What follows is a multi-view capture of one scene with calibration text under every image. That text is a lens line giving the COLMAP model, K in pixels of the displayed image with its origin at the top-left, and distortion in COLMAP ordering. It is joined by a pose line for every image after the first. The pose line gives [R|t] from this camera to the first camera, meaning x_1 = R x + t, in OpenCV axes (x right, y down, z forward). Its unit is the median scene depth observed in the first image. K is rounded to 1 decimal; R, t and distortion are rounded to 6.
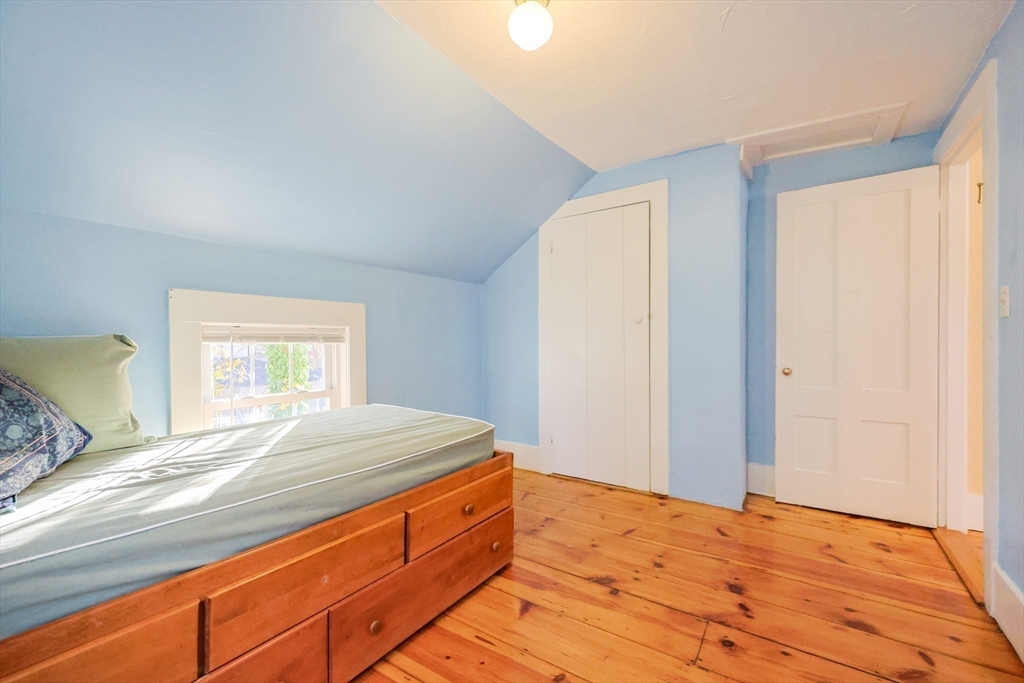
lens RADIAL K [[440.6, 0, 516.4], [0, 440.6, 341.2], [0, 0, 1]] dist [-0.005374, 0.002087]
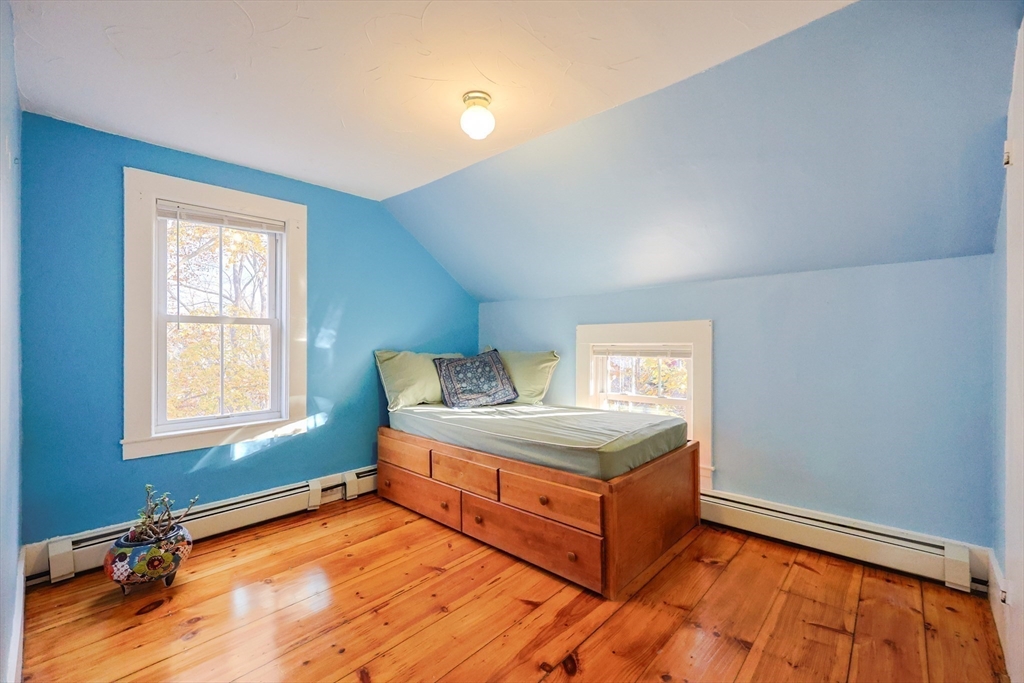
lens RADIAL K [[440.6, 0, 515.6], [0, 440.6, 341.8], [0, 0, 1]] dist [-0.005374, 0.002087]
pose [[-0.164971, 0.000350, -0.986298, 1.181365], [0.003338, 0.999994, -0.000203, -0.059979], [0.986293, -0.003326, -0.164971, 1.204342]]
